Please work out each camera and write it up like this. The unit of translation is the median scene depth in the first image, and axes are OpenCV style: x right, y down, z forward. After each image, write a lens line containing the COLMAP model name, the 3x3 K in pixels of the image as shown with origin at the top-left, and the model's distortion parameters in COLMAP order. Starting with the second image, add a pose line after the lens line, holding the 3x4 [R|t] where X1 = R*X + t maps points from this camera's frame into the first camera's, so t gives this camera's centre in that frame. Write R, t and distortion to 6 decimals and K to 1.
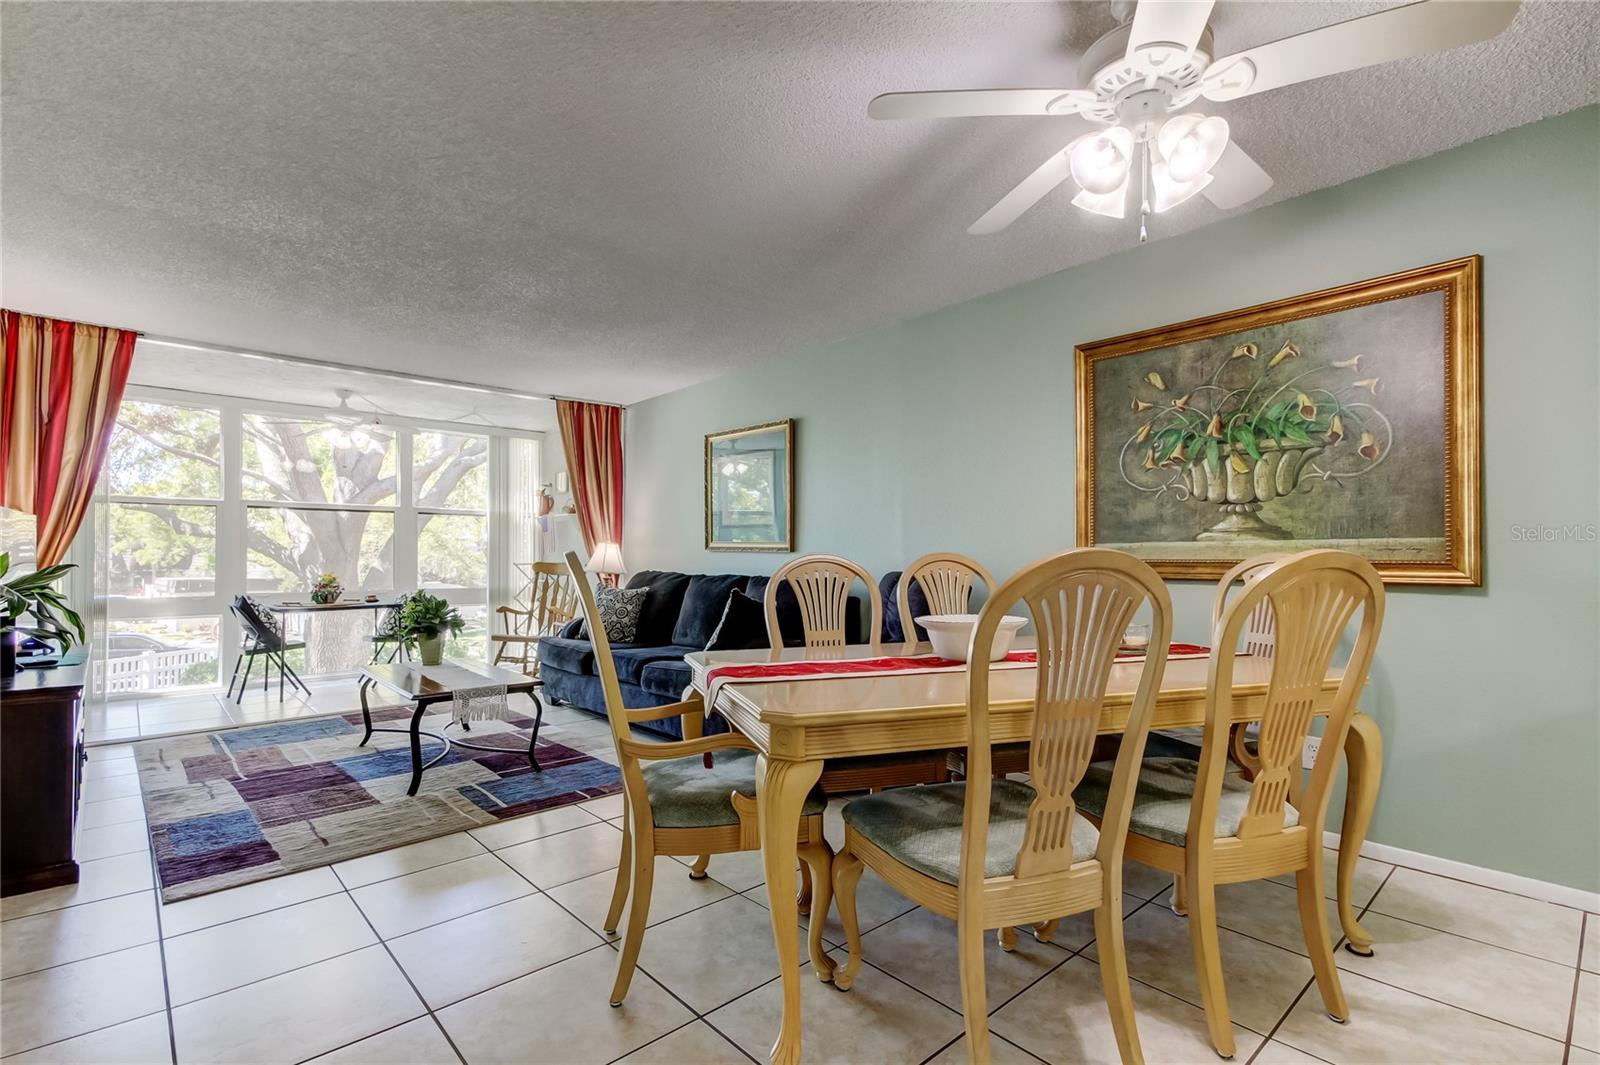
lens RADIAL K [[746.0, 0, 803.8], [0, 746.0, 538.9], [0, 0, 1]] dist [0.021749, -0.006780]
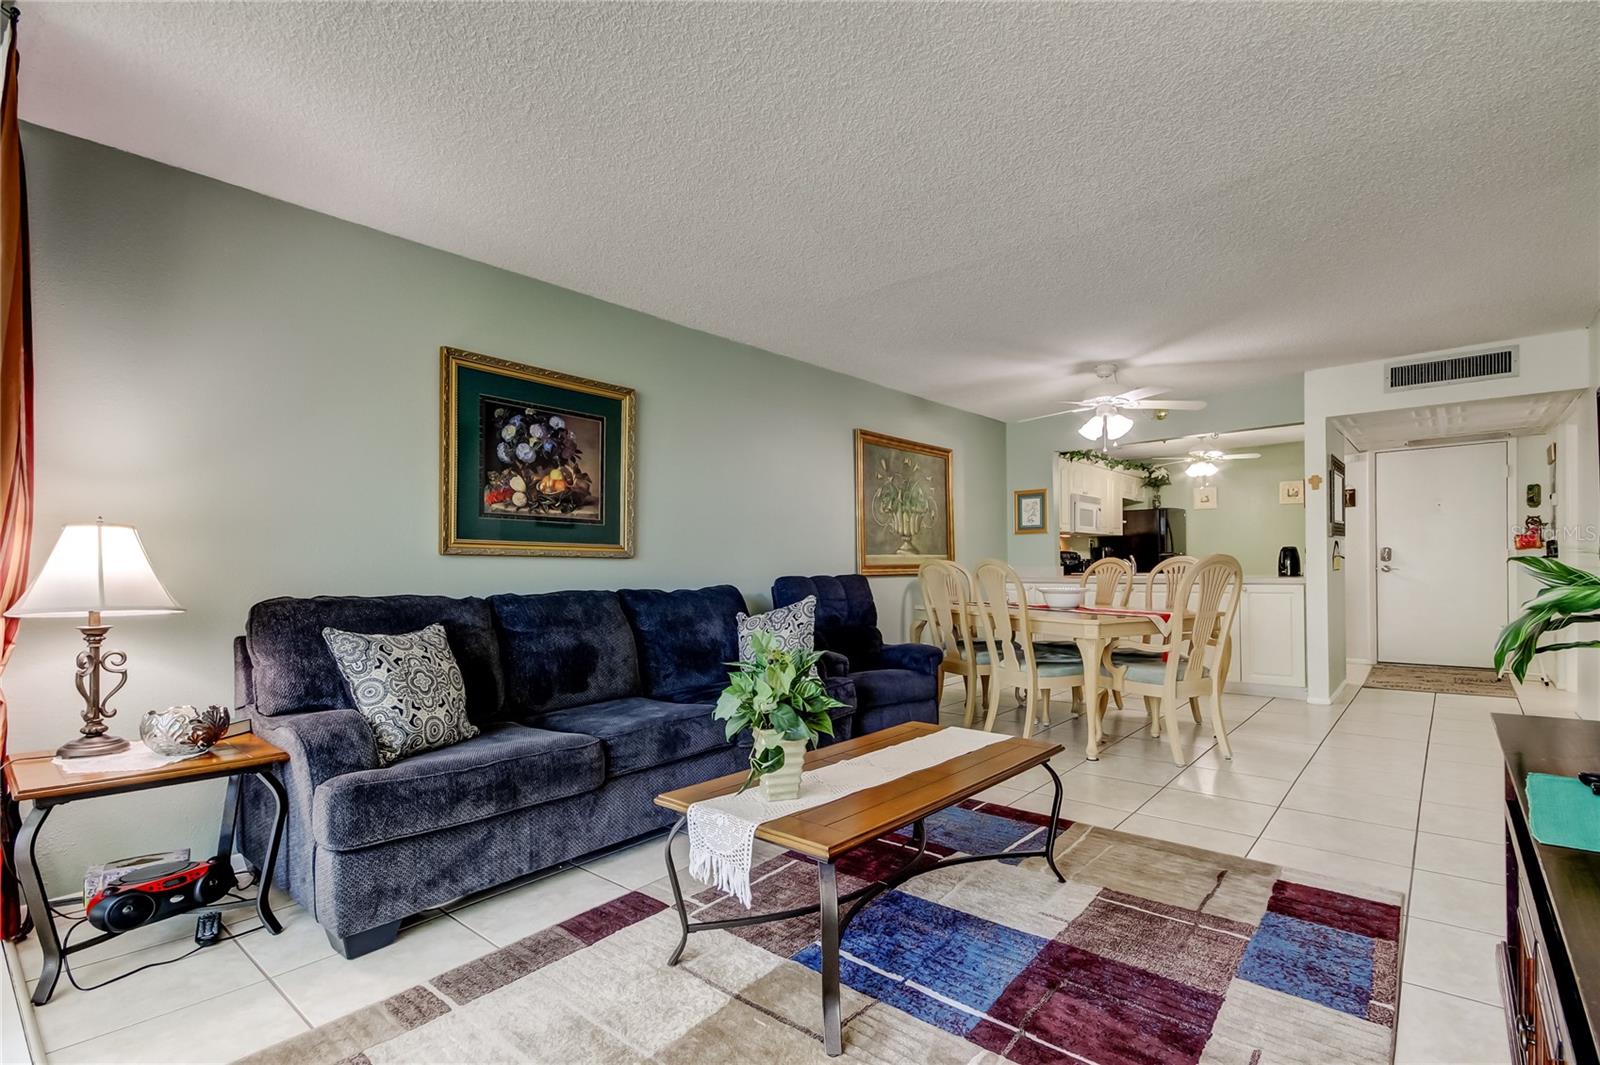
lens RADIAL K [[746.0, 0, 802.1], [0, 746.0, 577.1], [0, 0, 1]] dist [0.021749, -0.006780]
pose [[-0.129571, -0.013551, 0.991477, -0.973279], [-0.013688, 0.999836, 0.011877, 0.030439], [-0.991476, -0.012032, -0.129736, 1.083298]]
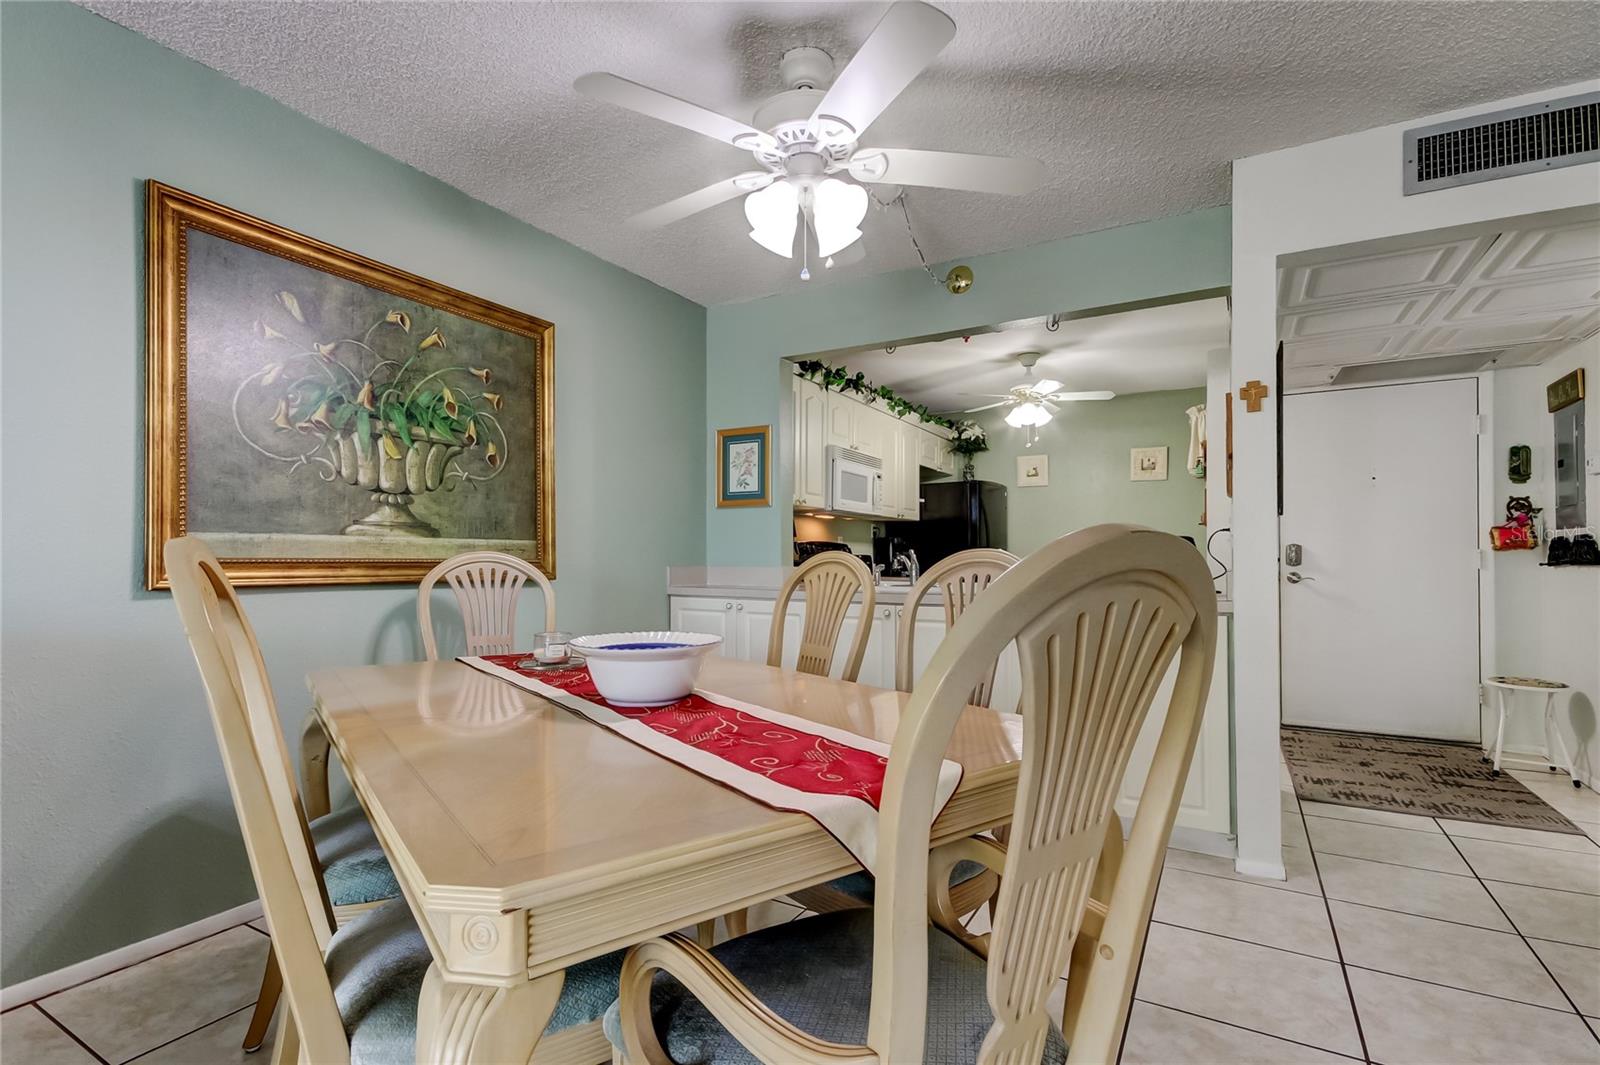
lens RADIAL K [[746.0, 0, 797.8], [0, 746.0, 551.4], [0, 0, 1]] dist [0.021749, -0.006780]
pose [[-0.314513, 0.008023, 0.949219, -0.268822], [-0.027785, 0.999458, -0.017654, 0.015205], [-0.948846, -0.031927, -0.314120, 0.580610]]
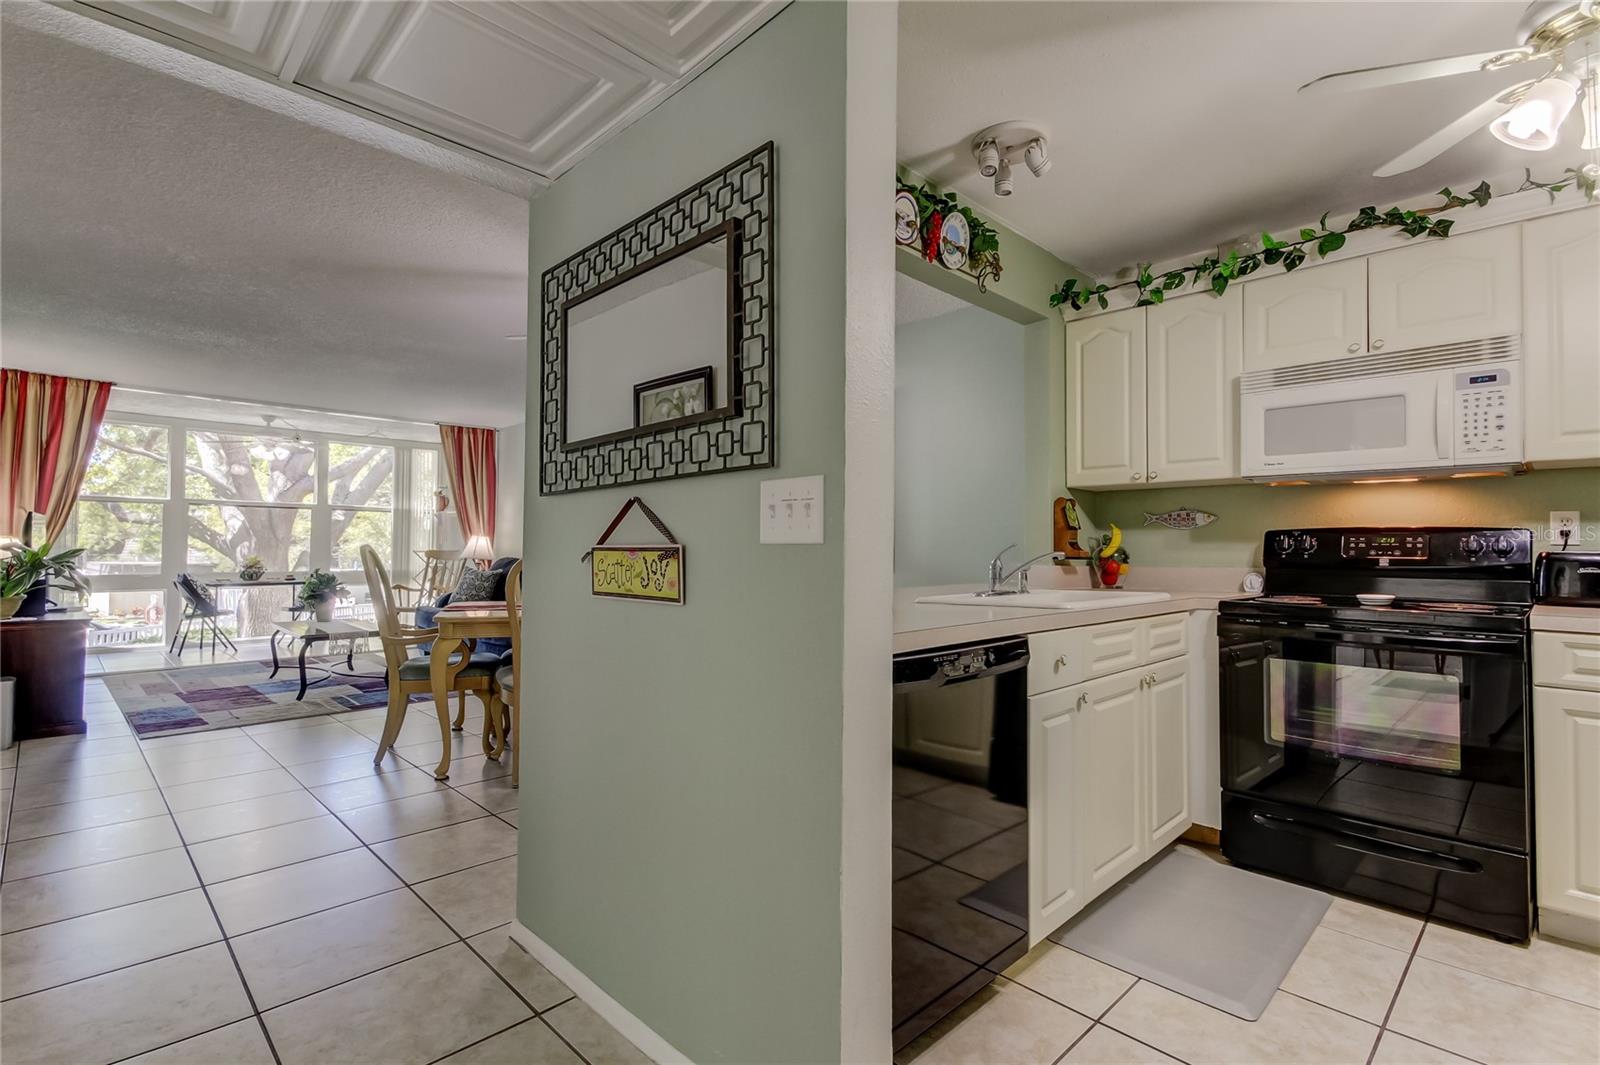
lens RADIAL K [[746.0, 0, 804.5], [0, 746.0, 517.6], [0, 0, 1]] dist [0.021749, -0.006780]
pose [[0.998548, 0.011700, 0.052574, 0.344992], [-0.010877, 0.999814, -0.015914, -0.016119], [-0.052751, 0.015319, 0.998490, -0.485556]]
